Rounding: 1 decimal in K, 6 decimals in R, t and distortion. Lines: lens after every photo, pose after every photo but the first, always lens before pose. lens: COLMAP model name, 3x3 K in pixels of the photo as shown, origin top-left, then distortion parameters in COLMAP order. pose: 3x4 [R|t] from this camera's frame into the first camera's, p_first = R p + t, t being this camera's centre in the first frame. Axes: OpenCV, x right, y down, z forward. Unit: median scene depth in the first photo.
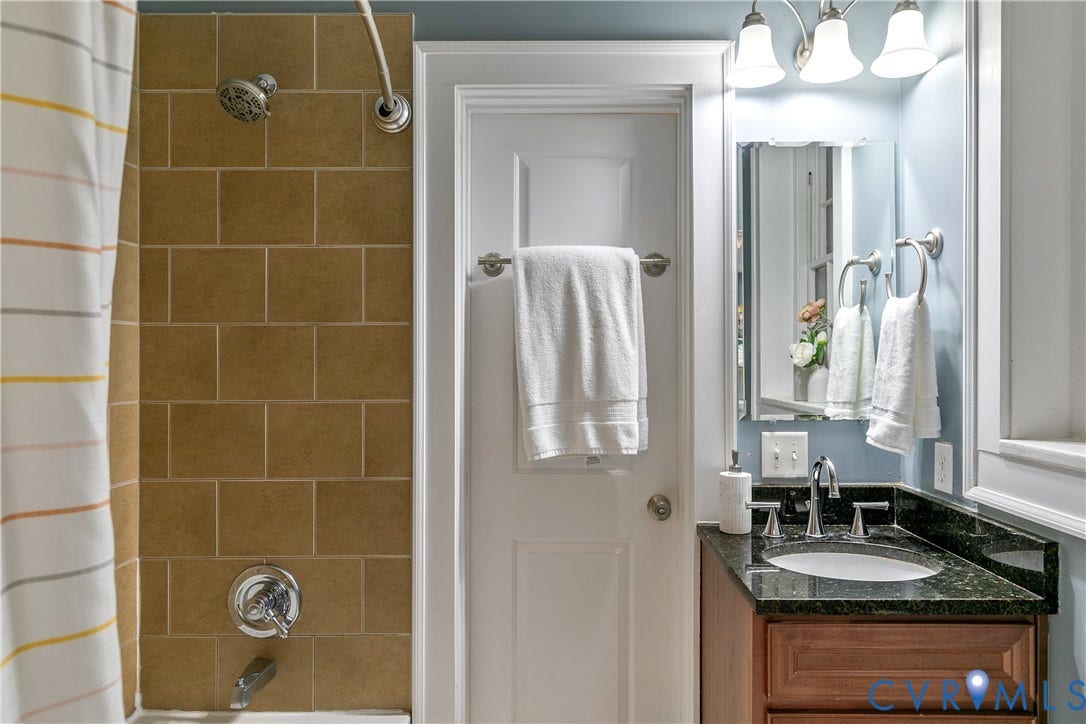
lens RADIAL K [[685.0, 0, 584.2], [0, 685.0, 348.3], [0, 0, 1]] dist [0.006793, -0.003079]
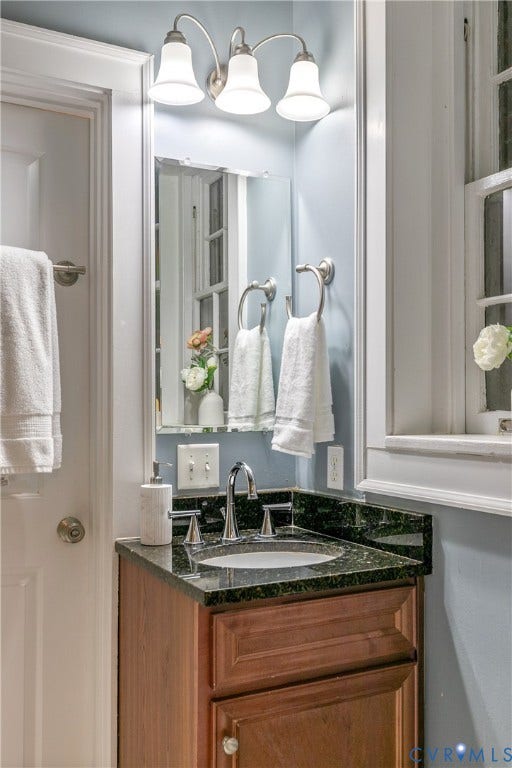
lens RADIAL K [[709.8, 0, 257.3], [0, 709.8, 390.3], [0, 0, 1]] dist [0.007750, 0.000000]
pose [[0.888078, 0.007691, 0.459629, -0.120486], [-0.000858, 0.999886, -0.015073, 0.057824], [-0.459692, 0.012992, 0.887983, 0.013284]]
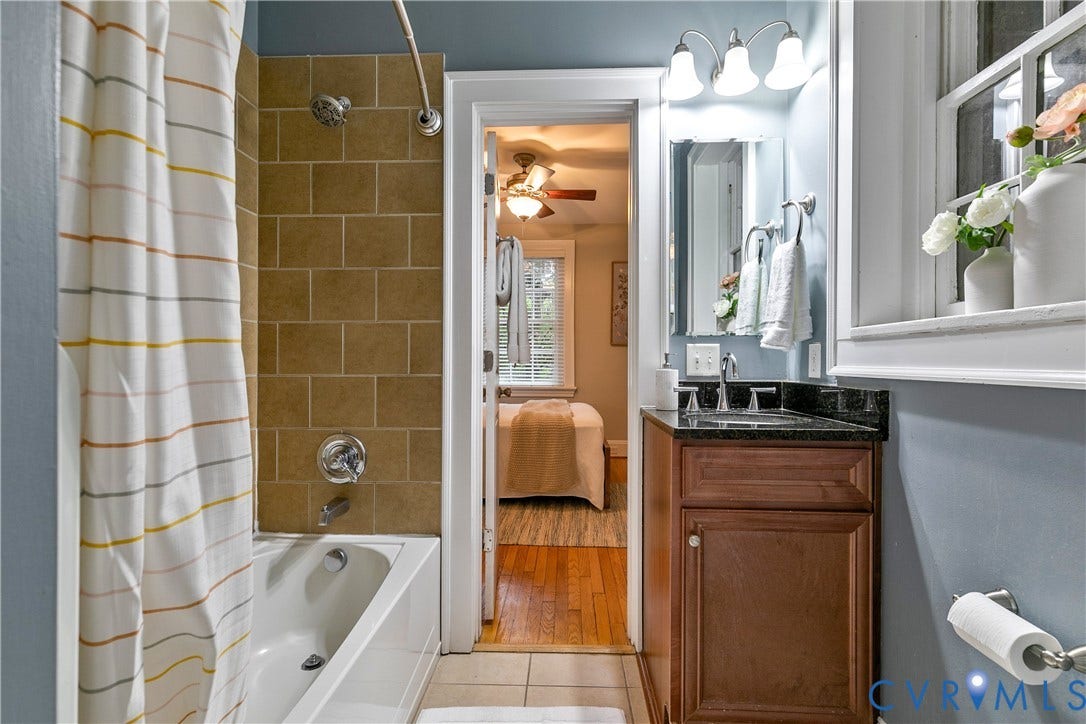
lens RADIAL K [[502.2, 0, 558.0], [0, 502.2, 361.6], [0, 0, 1]] dist [0.009395, -0.003730]
pose [[0.999277, 0.003035, -0.037908, 0.032618], [-0.003059, 0.999995, -0.000574, 0.161906], [0.037906, 0.000689, 0.999281, -0.048617]]
